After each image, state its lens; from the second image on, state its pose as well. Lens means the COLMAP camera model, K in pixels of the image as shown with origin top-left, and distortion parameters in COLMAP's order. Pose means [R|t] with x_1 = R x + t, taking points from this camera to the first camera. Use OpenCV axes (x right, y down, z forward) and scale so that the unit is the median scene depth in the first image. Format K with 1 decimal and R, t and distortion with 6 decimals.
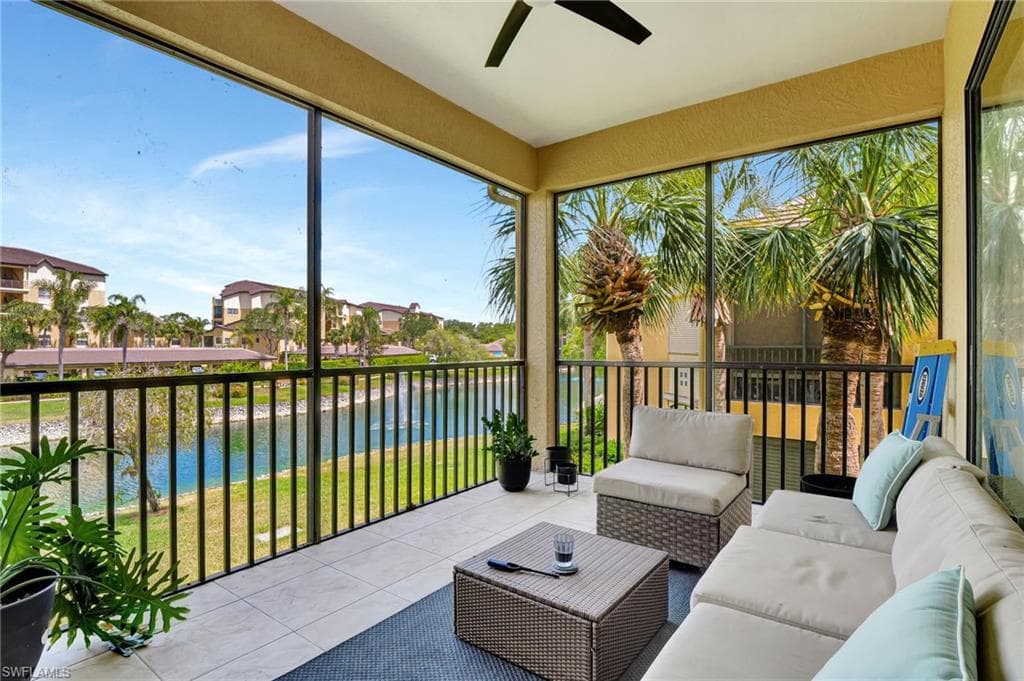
lens RADIAL K [[496.6, 0, 509.2], [0, 496.6, 345.2], [0, 0, 1]] dist [-0.011513, -0.001302]
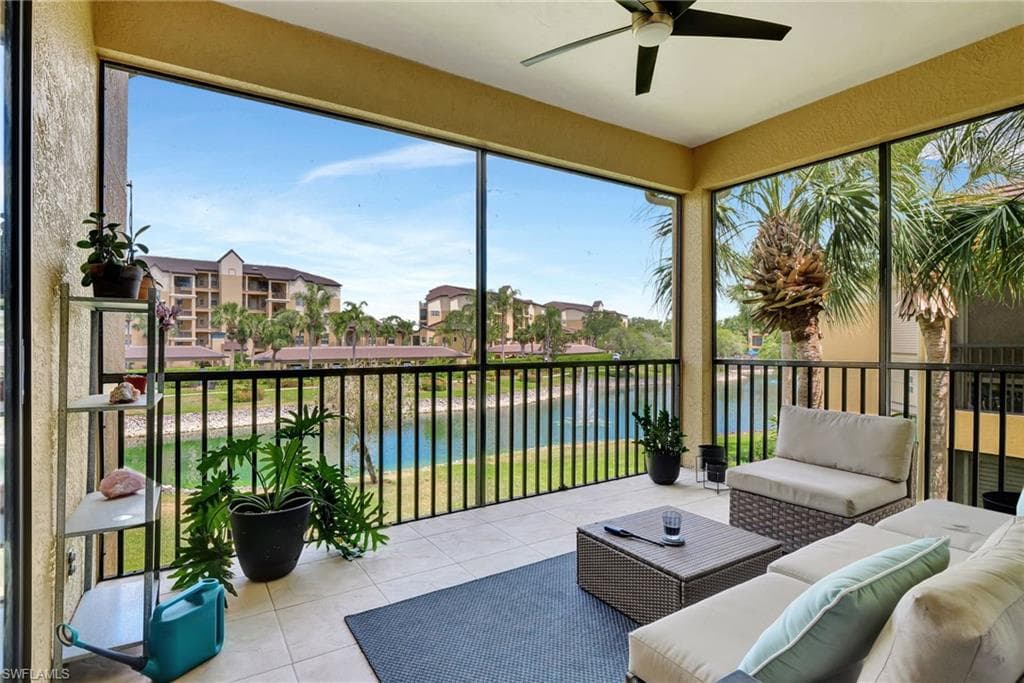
lens RADIAL K [[506.5, 0, 511.4], [0, 506.5, 336.9], [0, 0, 1]] dist [-0.011428, -0.000802]
pose [[0.935493, -0.005469, -0.353302, 0.084893], [0.000742, 0.999908, -0.013514, -0.000194], [0.353343, 0.012380, 0.935412, -0.102223]]
